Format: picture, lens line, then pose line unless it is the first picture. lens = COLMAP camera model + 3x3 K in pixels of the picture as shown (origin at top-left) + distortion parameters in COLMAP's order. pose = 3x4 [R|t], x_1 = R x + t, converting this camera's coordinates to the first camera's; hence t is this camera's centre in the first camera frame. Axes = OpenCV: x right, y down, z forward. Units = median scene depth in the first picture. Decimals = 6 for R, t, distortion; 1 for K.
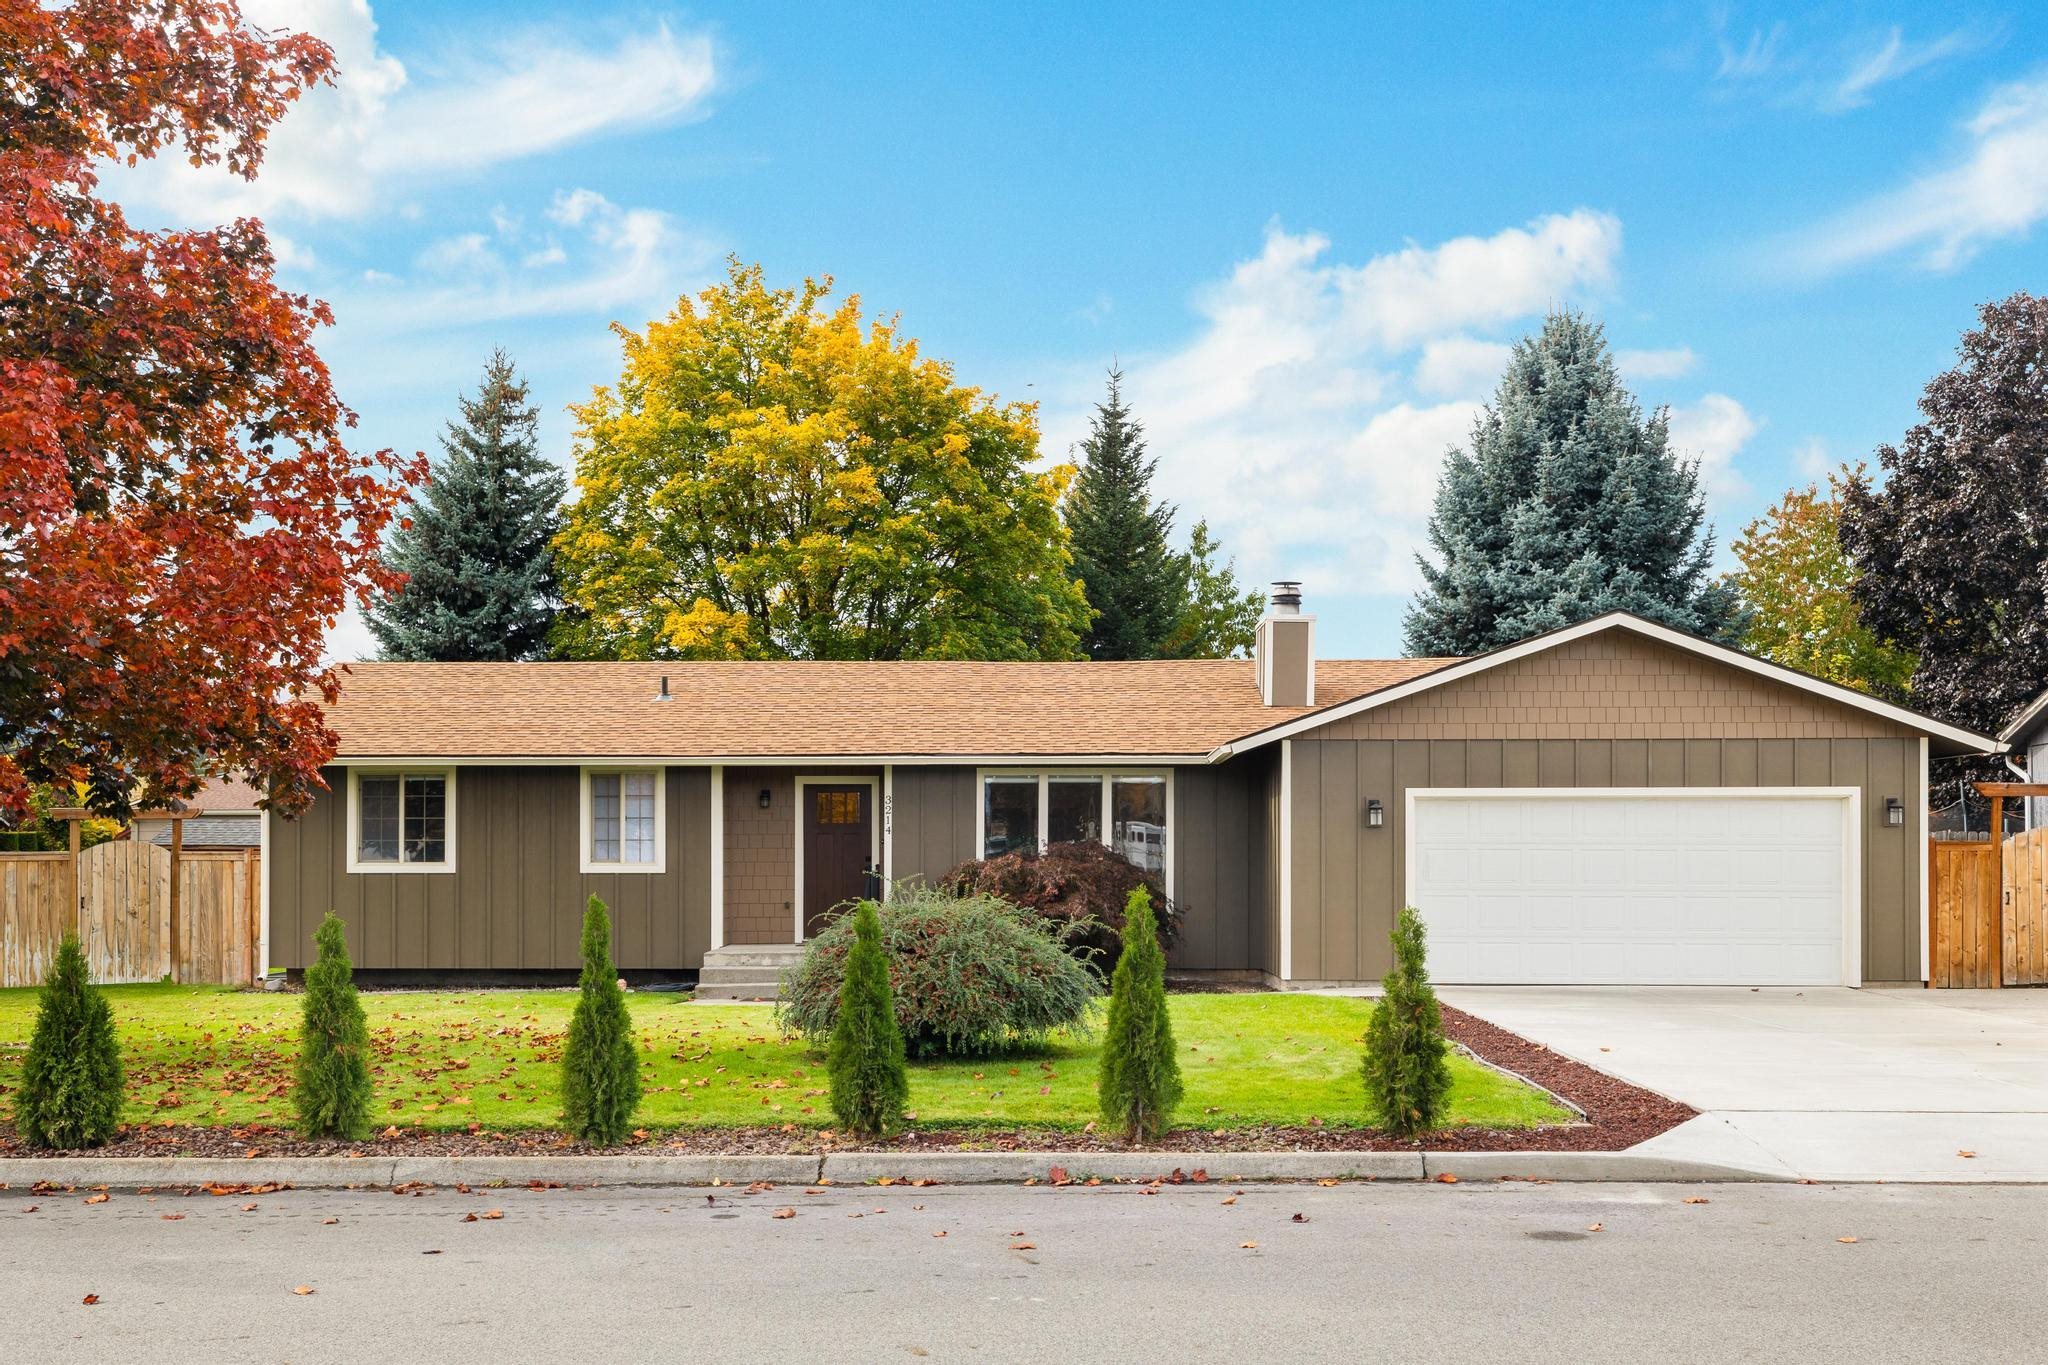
lens RADIAL K [[2064.1, 0, 1024.0], [0, 2064.1, 682.5], [0, 0, 1]] dist [-0.000464, -0.007693]
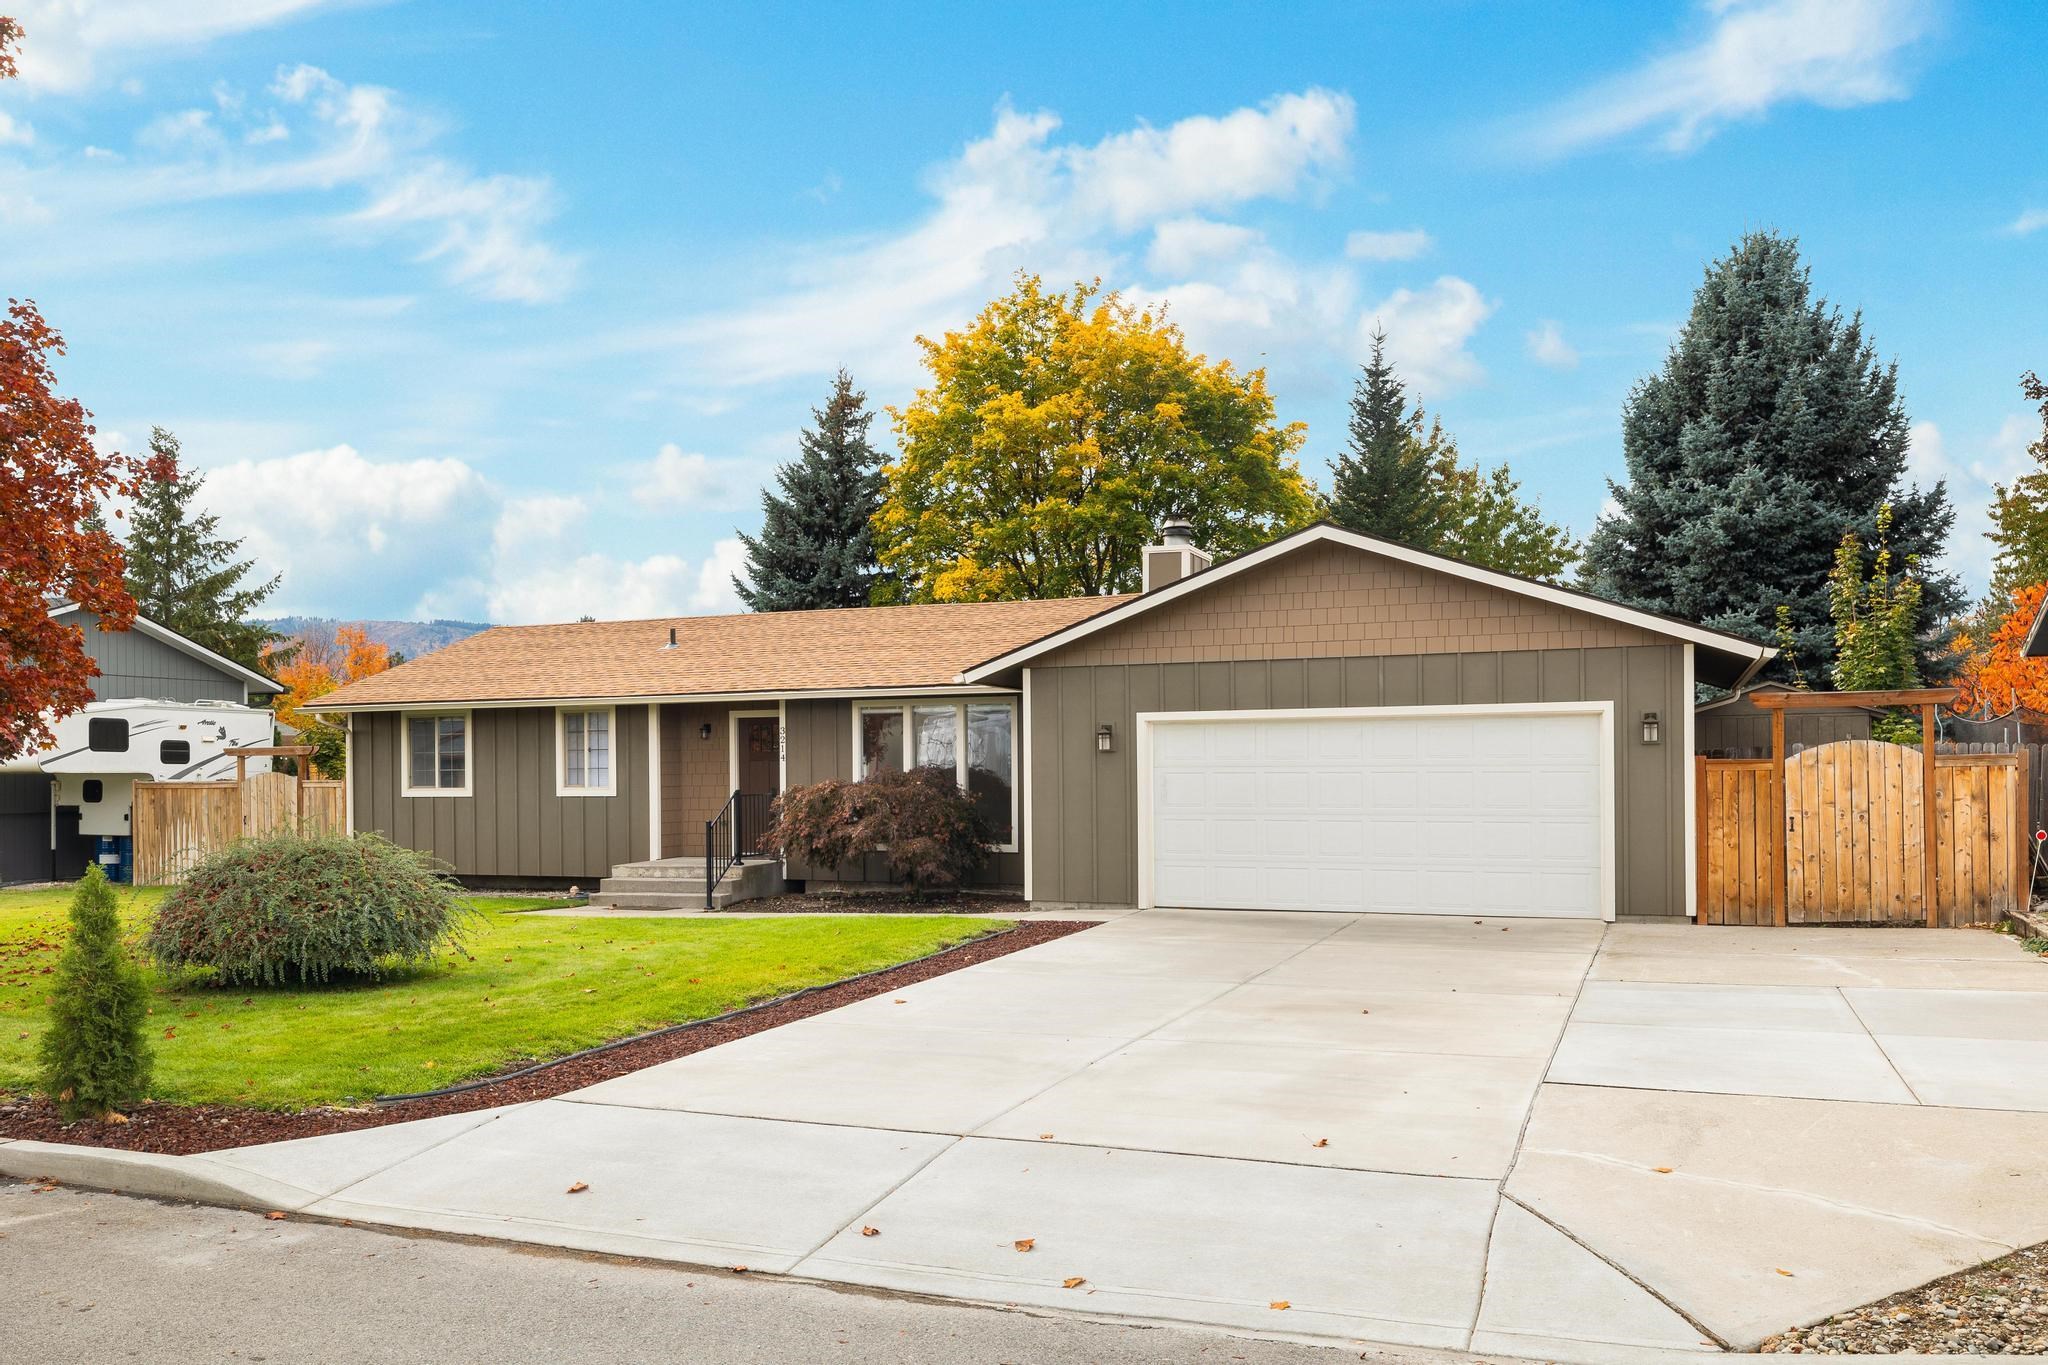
lens RADIAL K [[1629.4, 0, 1024.0], [0, 1629.4, 682.5], [0, 0, 1]] dist [-0.005769, -0.004428]
pose [[0.935485, -0.027478, -0.352296, 0.370904], [0.040096, 0.998787, 0.028567, 0.010329], [0.351084, -0.040850, 0.935453, 0.214692]]
